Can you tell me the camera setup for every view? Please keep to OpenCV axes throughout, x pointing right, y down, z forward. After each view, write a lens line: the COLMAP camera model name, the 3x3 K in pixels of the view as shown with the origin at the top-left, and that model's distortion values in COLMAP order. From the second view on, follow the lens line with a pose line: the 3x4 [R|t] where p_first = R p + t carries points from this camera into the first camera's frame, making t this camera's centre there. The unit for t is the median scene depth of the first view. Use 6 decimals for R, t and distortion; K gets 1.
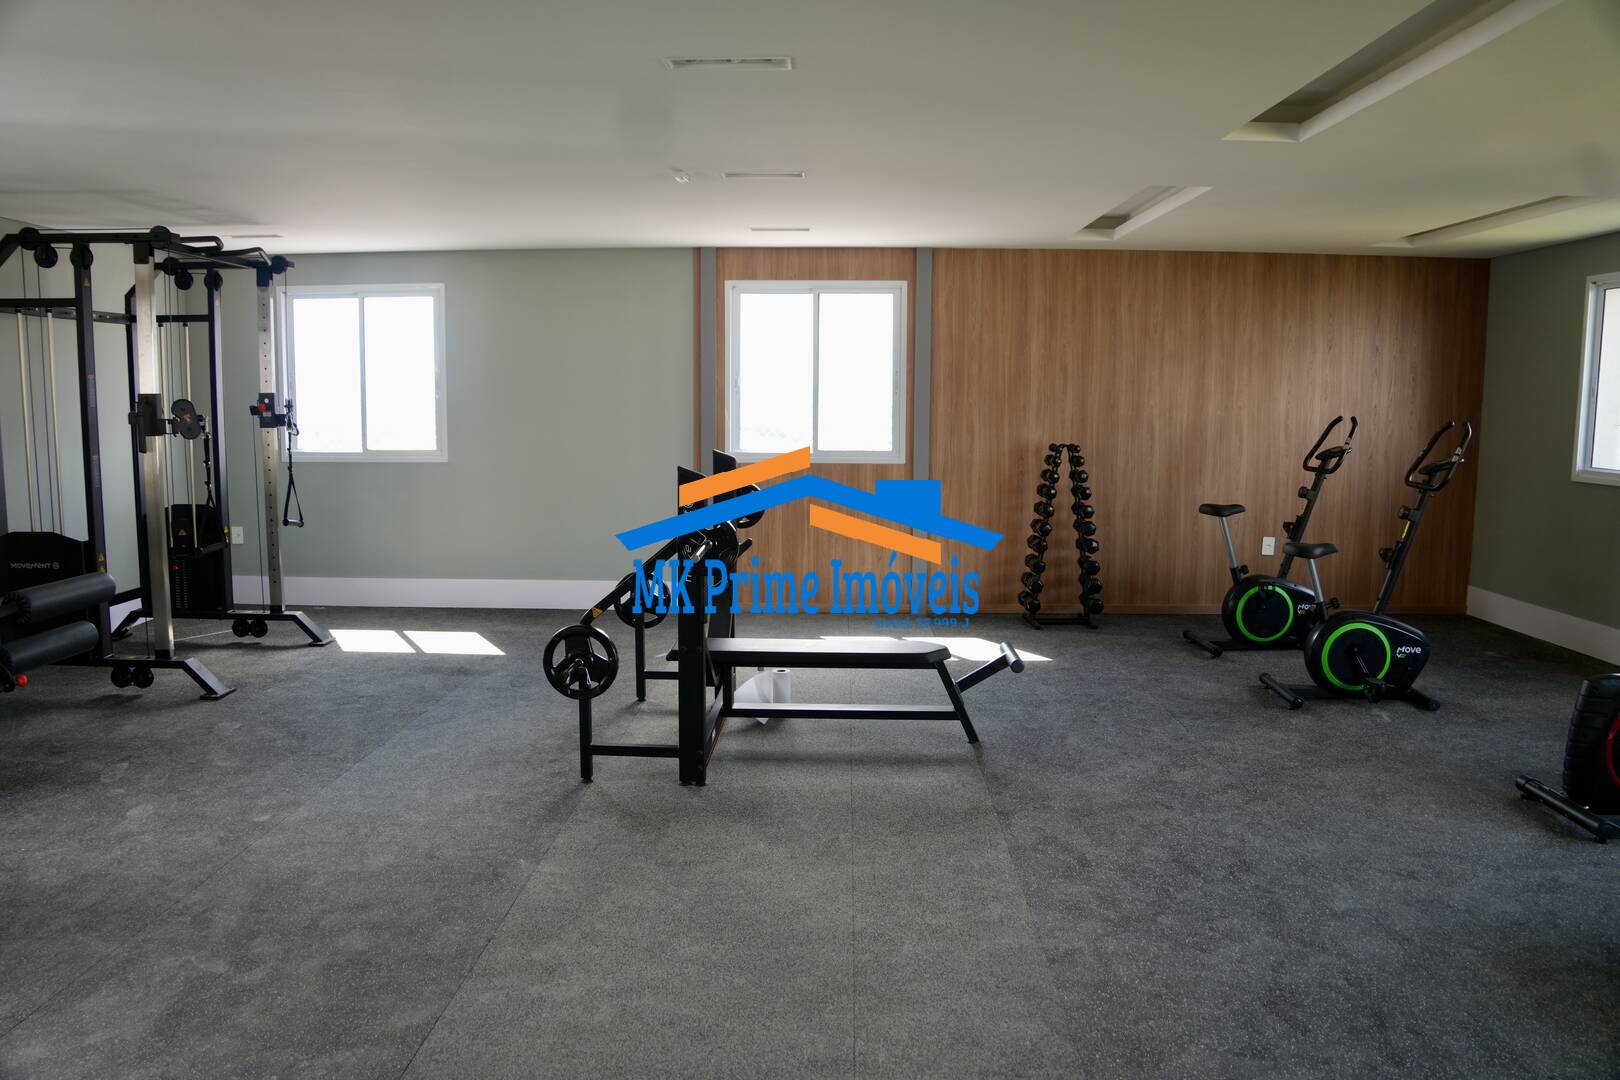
lens RADIAL K [[1154.0, 0, 801.1], [0, 1154.0, 526.8], [0, 0, 1]] dist [-0.160845, 0.099494]
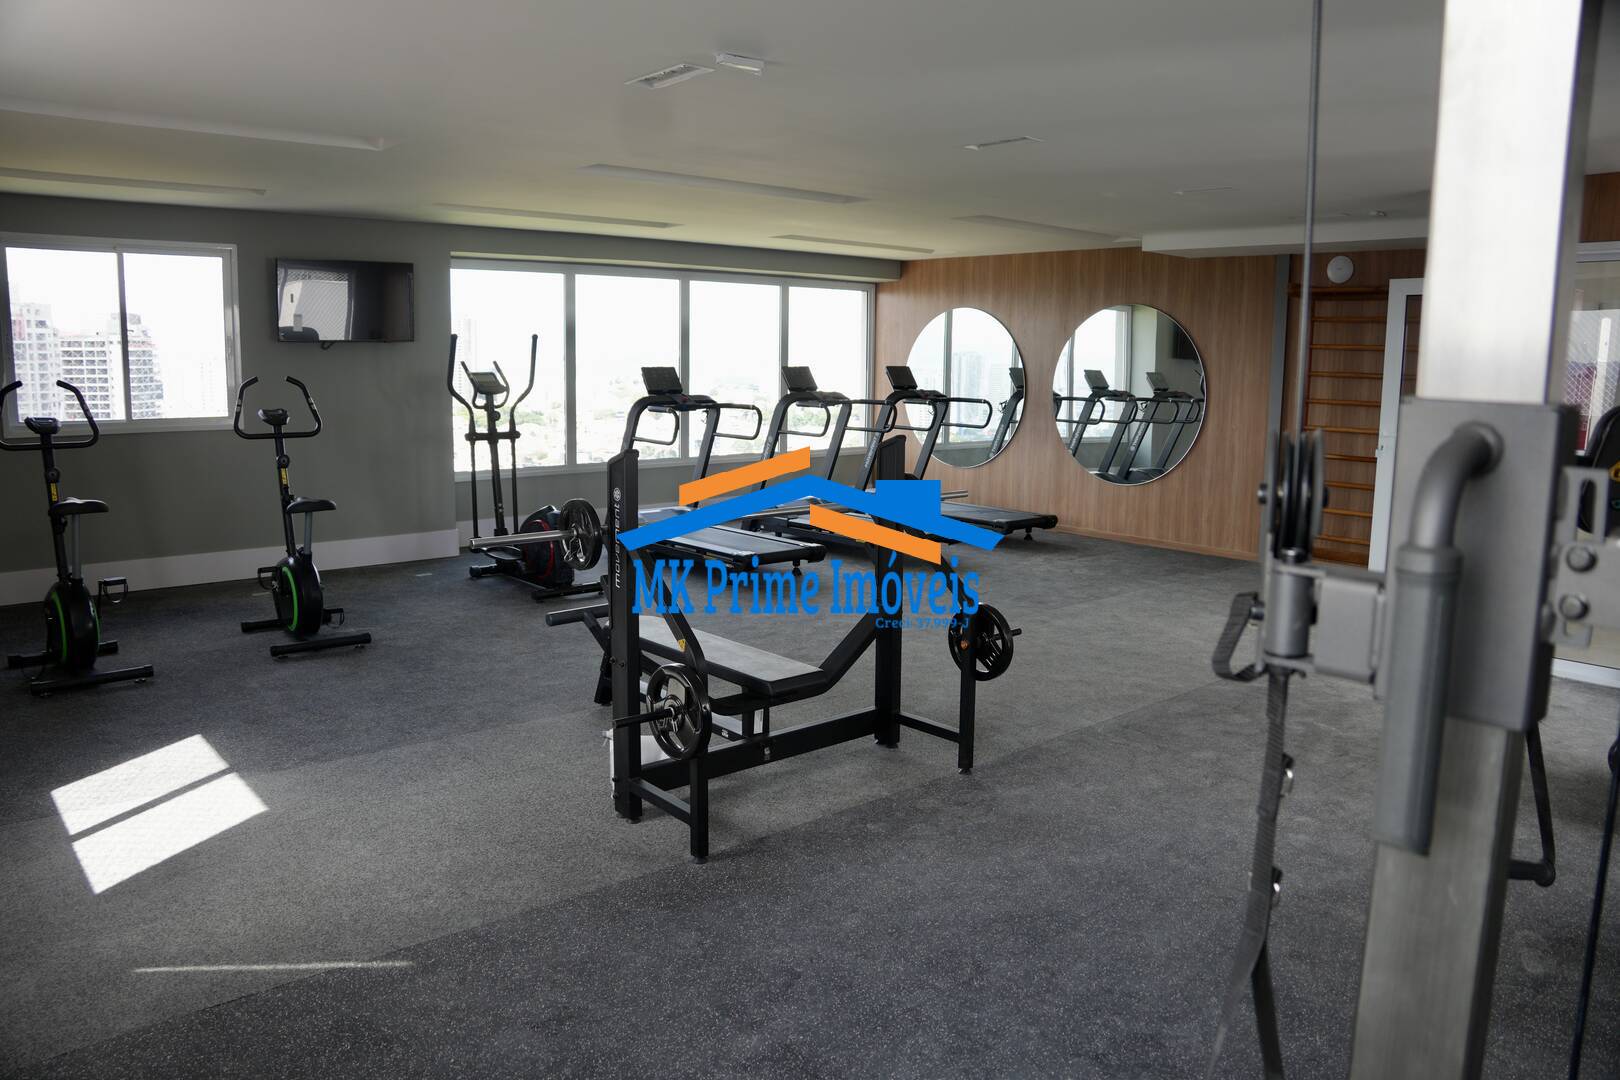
lens RADIAL K [[1154.0, 0, 801.1], [0, 1154.0, 526.8], [0, 0, 1]] dist [-0.160845, 0.099494]
pose [[-0.674291, -0.121196, 0.728453, -0.520793], [0.072171, 0.970903, 0.228338, -0.139597], [-0.734931, 0.206539, -0.645924, 1.137847]]
